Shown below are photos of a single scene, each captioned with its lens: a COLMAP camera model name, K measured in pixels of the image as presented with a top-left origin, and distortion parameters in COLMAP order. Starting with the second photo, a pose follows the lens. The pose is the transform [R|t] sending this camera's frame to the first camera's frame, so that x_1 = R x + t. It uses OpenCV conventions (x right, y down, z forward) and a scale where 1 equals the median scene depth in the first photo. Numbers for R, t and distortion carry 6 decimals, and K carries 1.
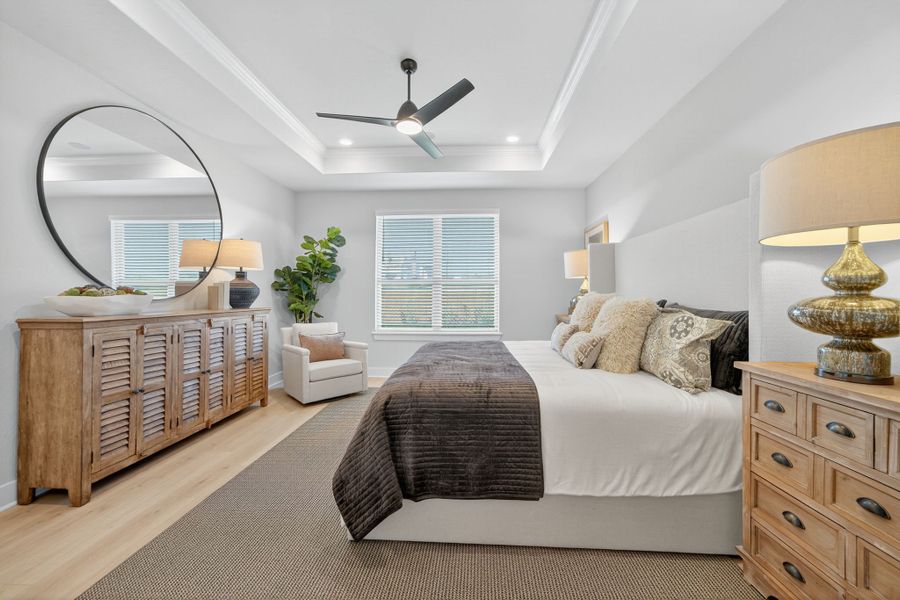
lens RADIAL K [[324.7, 0, 448.2], [0, 324.7, 296.0], [0, 0, 1]] dist [0.008290, 0.000470]
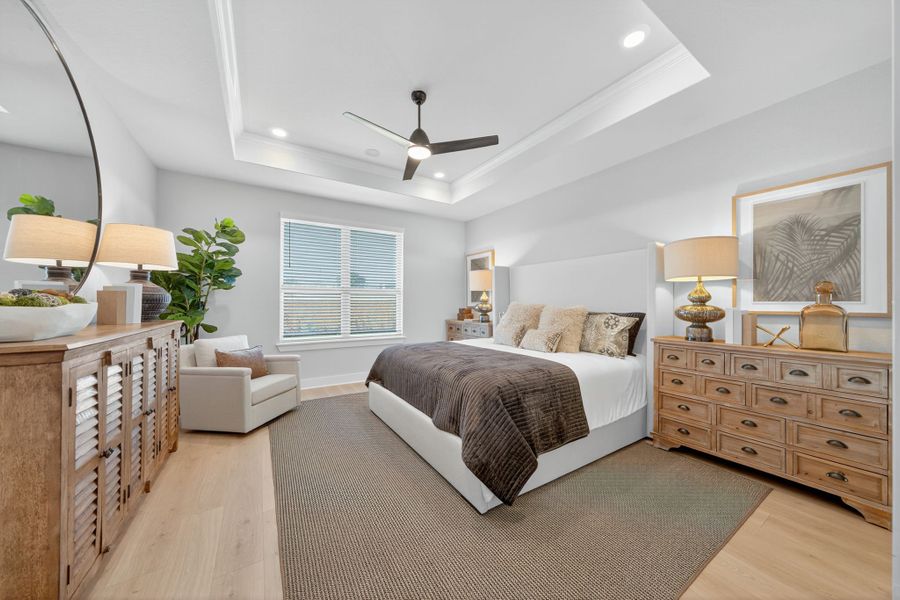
lens RADIAL K [[294.9, 0, 432.4], [0, 294.9, 305.1], [0, 0, 1]] dist [0.000955, 0.000309]
pose [[0.829979, -0.001968, 0.557791, -0.943712], [-0.000210, 0.999993, 0.003840, -0.003587], [-0.557794, -0.003304, 0.829973, 0.205329]]
